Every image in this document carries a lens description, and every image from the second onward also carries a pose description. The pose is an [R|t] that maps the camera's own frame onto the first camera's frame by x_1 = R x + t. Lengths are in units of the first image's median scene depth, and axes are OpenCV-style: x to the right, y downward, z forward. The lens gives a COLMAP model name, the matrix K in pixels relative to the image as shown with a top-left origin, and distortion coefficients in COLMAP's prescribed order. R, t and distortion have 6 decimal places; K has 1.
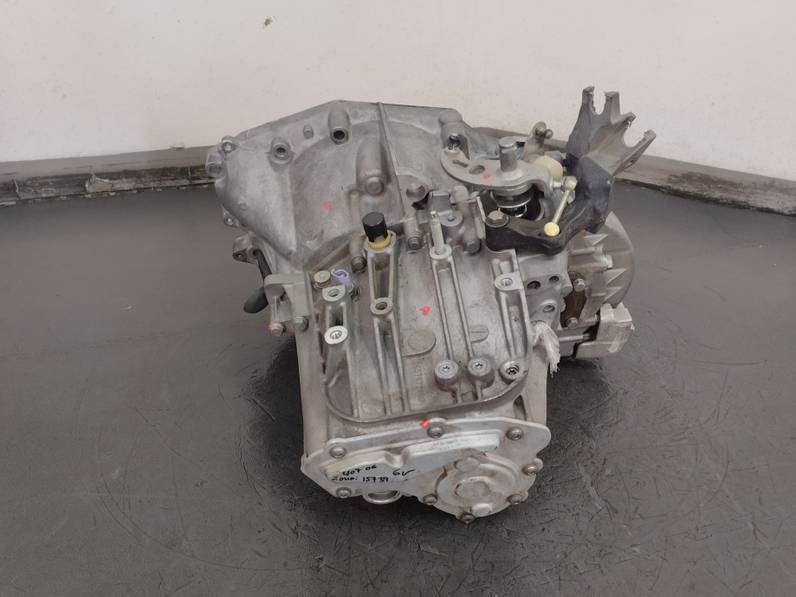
lens RADIAL K [[656.1, 0, 398.0], [0, 656.1, 298.5], [0, 0, 1]] dist [0.054049, -0.079347]
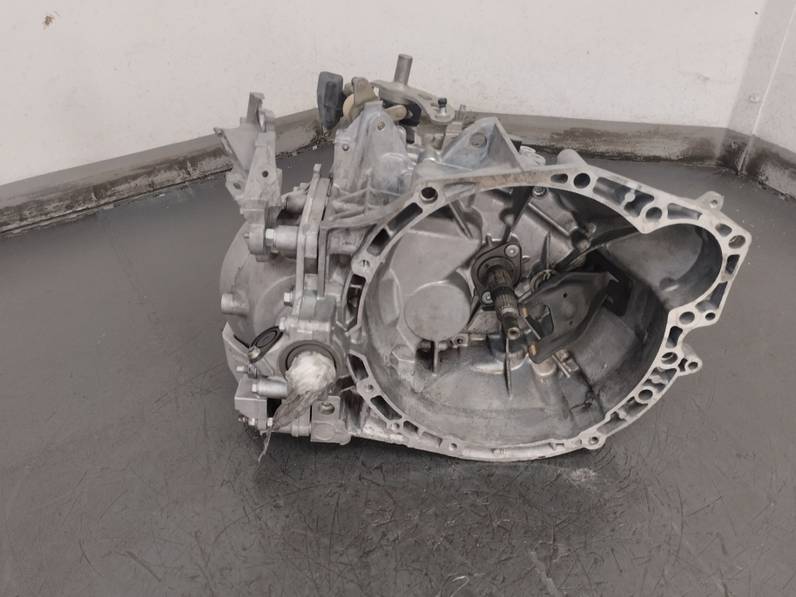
lens RADIAL K [[662.2, 0, 398.0], [0, 662.2, 298.5], [0, 0, 1]] dist [0.055250, -0.061570]
pose [[0.969976, -0.188326, 0.153883, 0.019435], [0.169423, 0.977198, 0.127986, -0.123921], [-0.174477, -0.098072, 0.979765, 0.114393]]
